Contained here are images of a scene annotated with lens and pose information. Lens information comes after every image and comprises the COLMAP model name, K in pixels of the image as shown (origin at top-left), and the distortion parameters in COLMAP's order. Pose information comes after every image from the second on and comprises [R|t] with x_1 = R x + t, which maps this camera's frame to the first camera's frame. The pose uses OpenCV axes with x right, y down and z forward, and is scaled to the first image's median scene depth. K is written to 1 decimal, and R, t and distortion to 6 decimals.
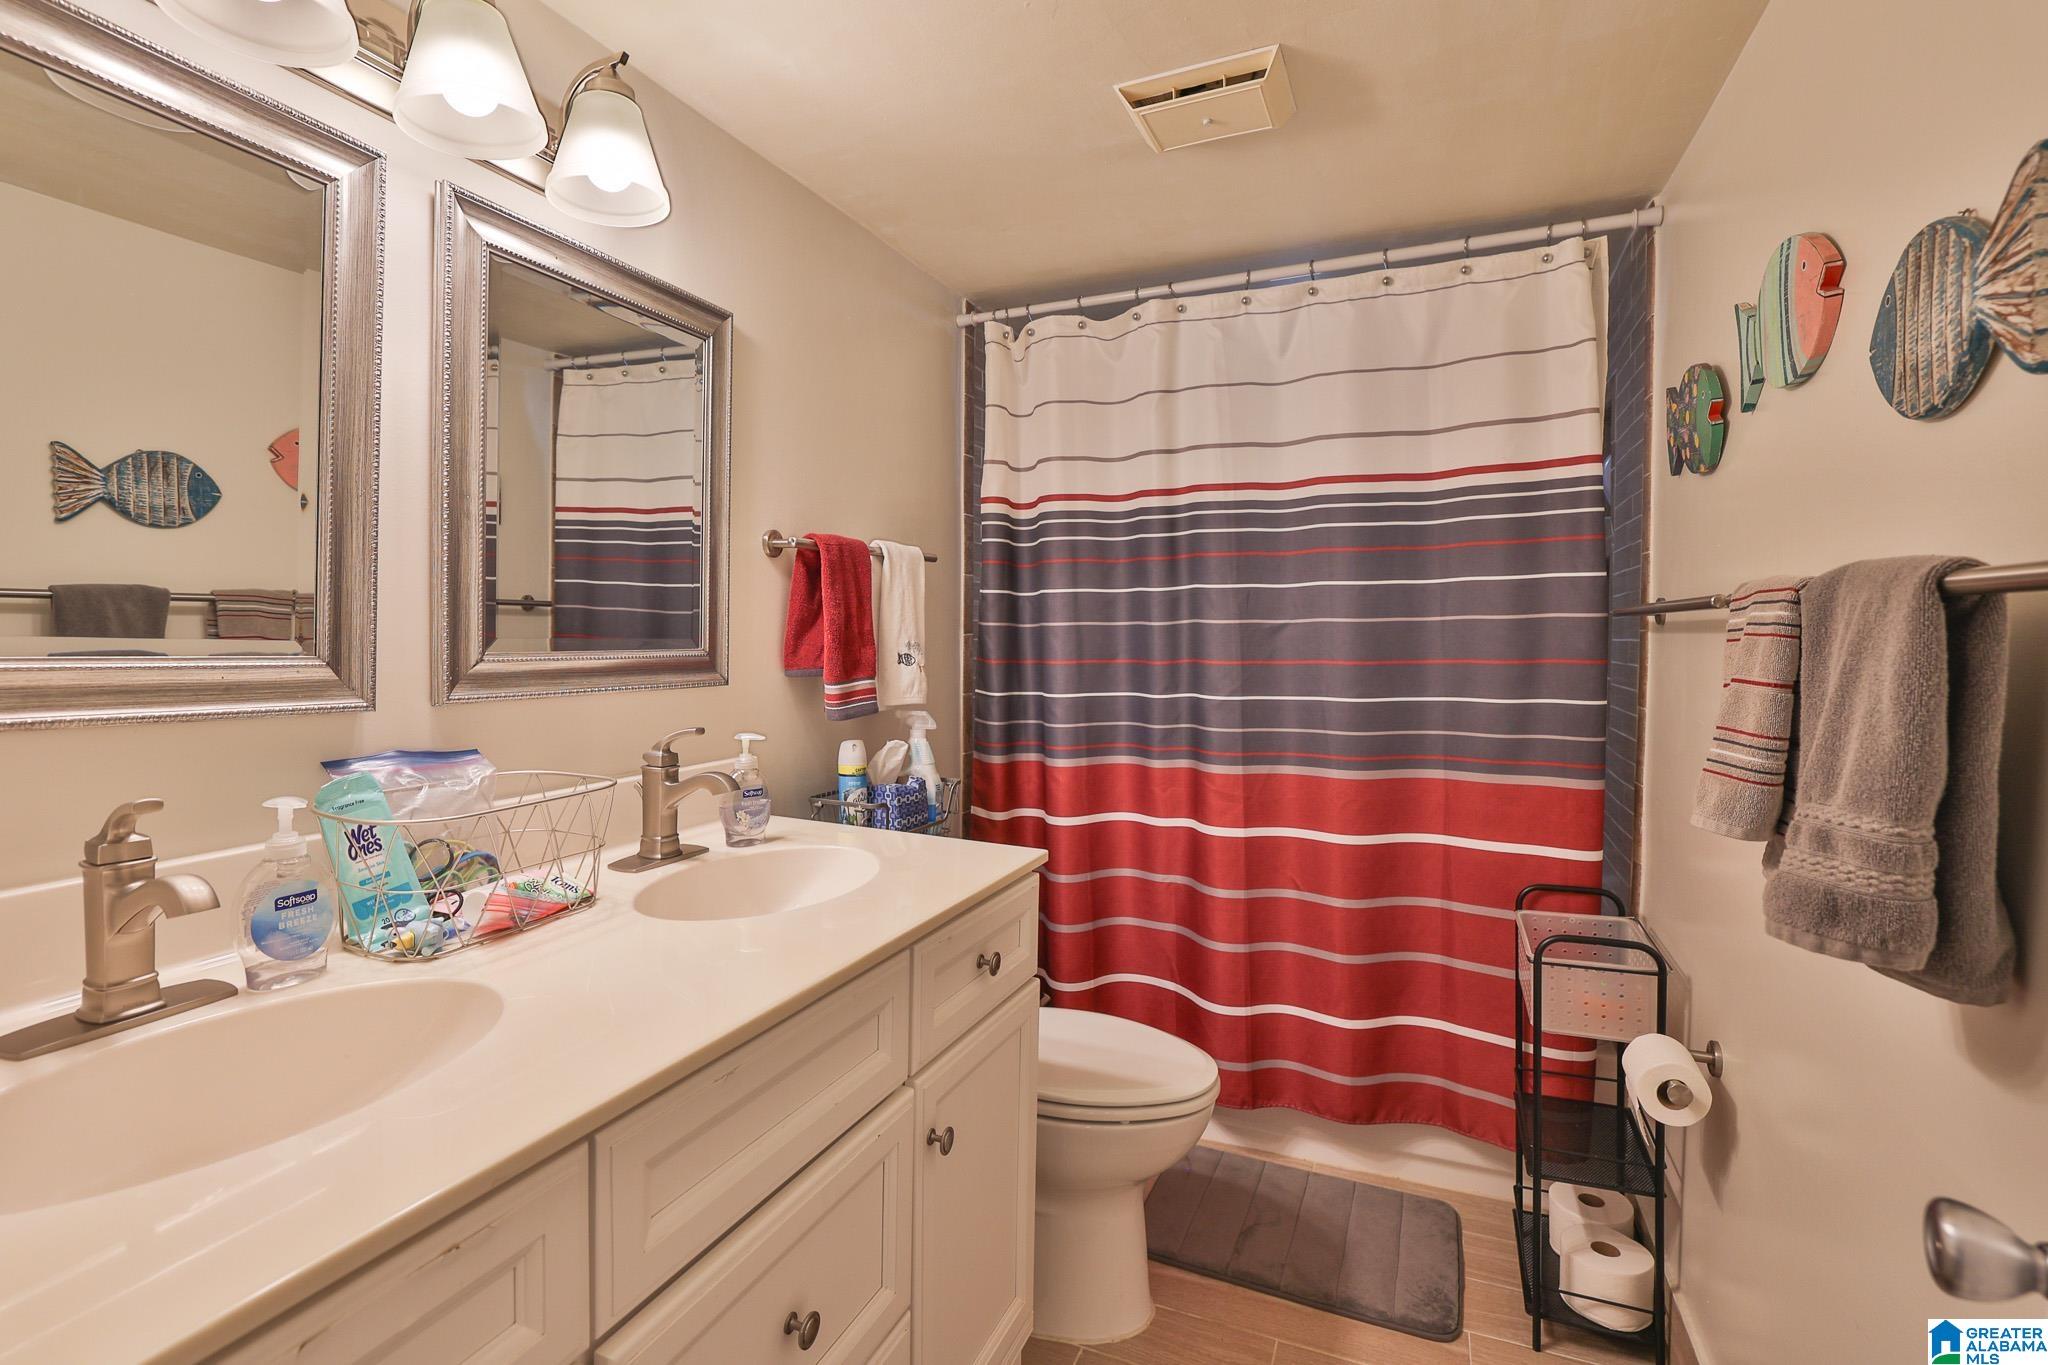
lens RADIAL K [[949.2, 0, 1013.5], [0, 949.2, 673.1], [0, 0, 1]] dist [-0.042292, 0.012379]
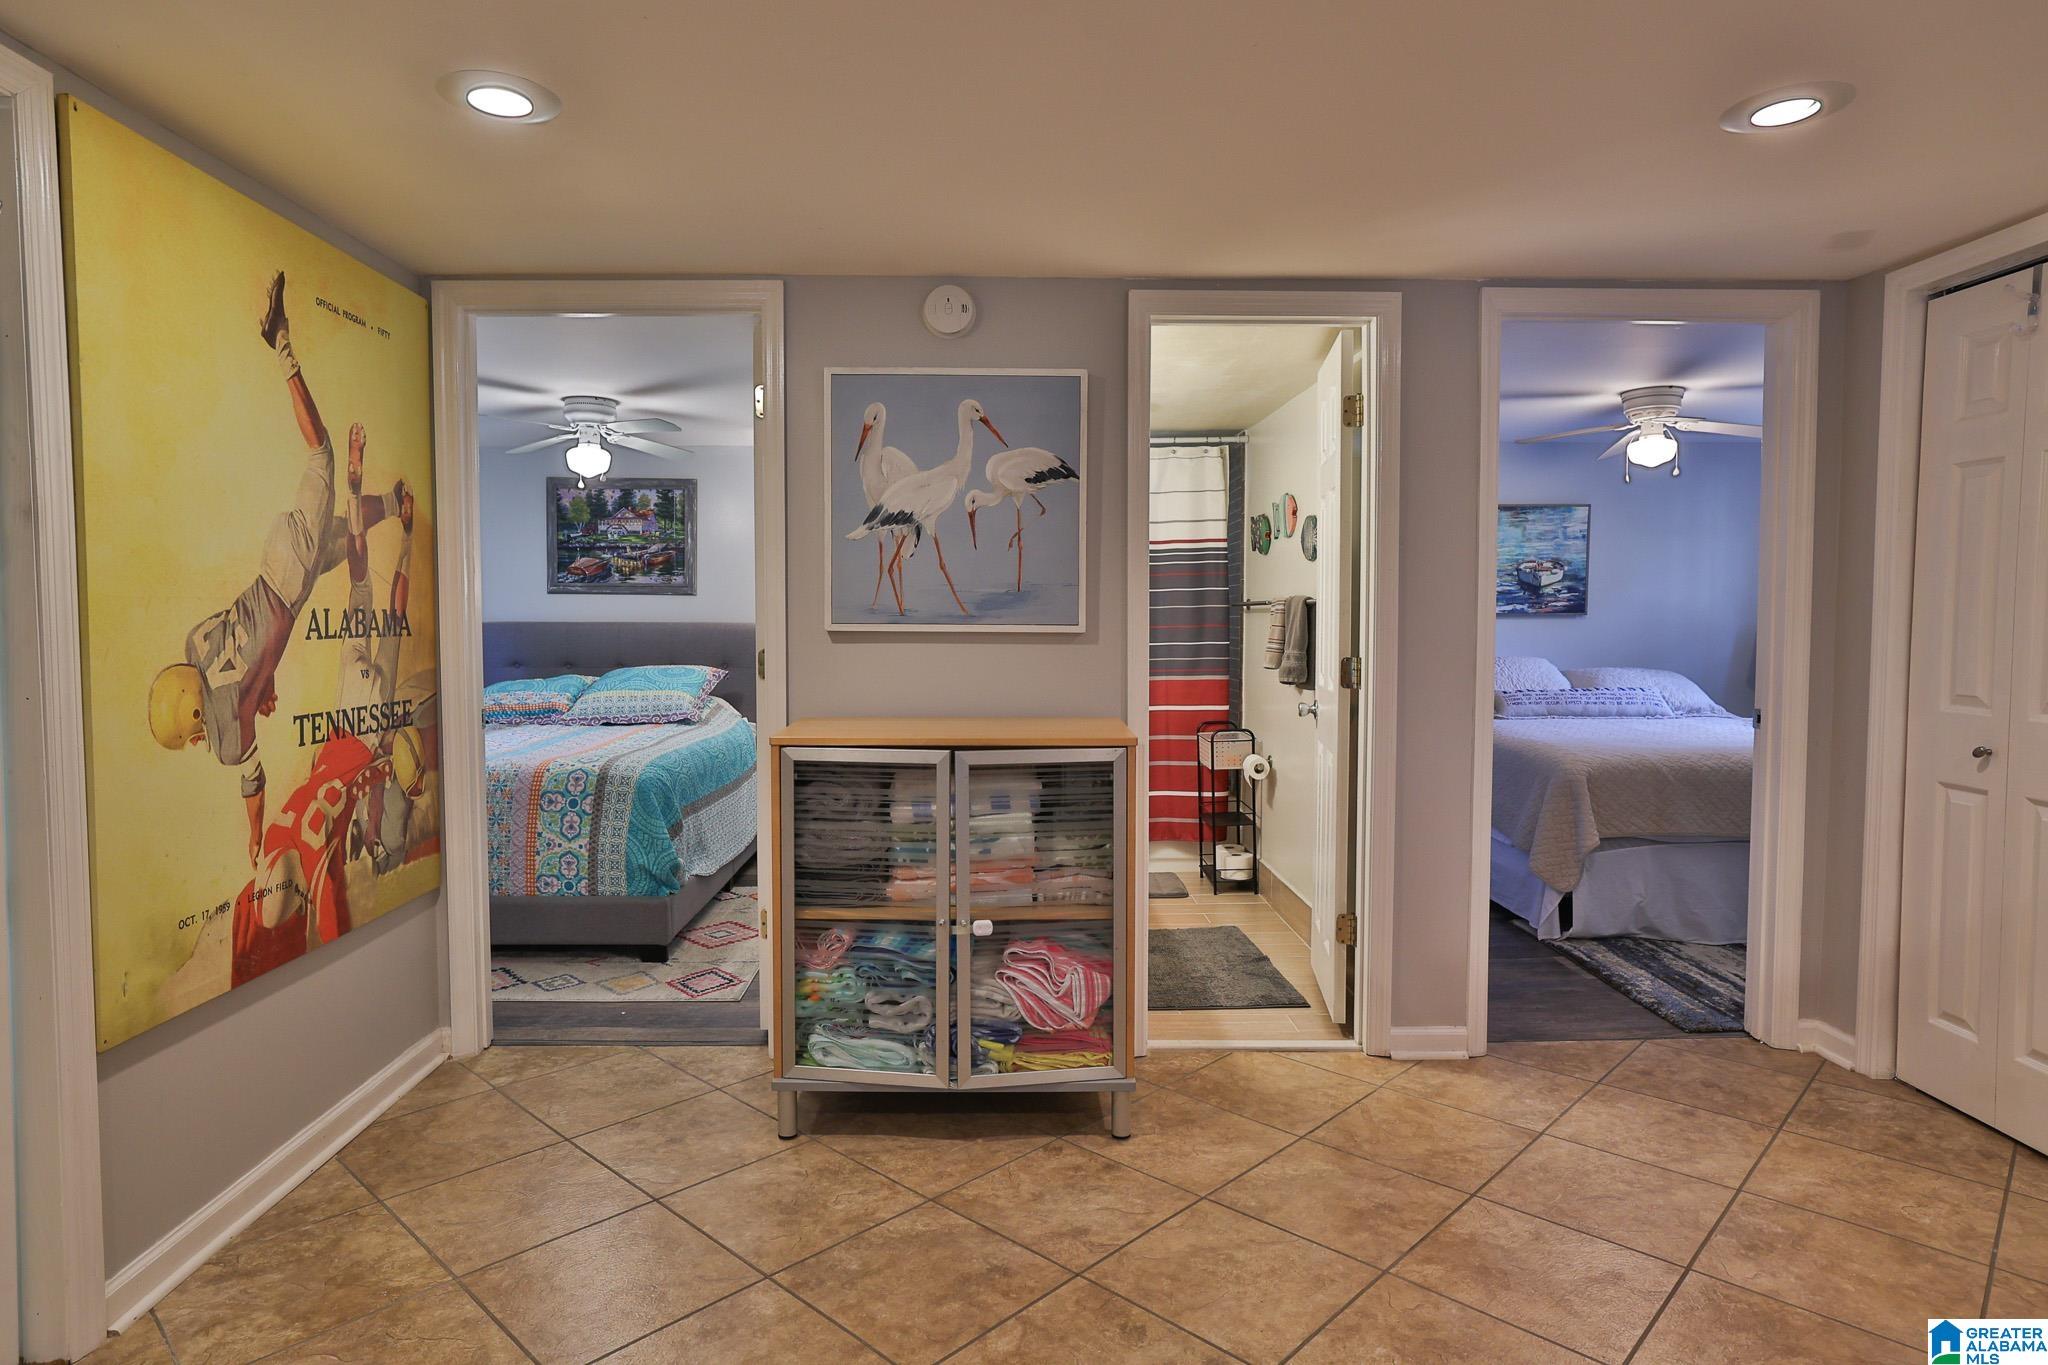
lens RADIAL K [[1135.6, 0, 1014.0], [0, 1135.6, 672.9], [0, 0, 1]] dist [-0.001805, 0.000734]
pose [[0.910924, -0.017529, 0.412203, -1.074429], [0.014686, 0.999842, 0.010064, 0.072594], [-0.412314, -0.003114, 0.911037, -1.430811]]
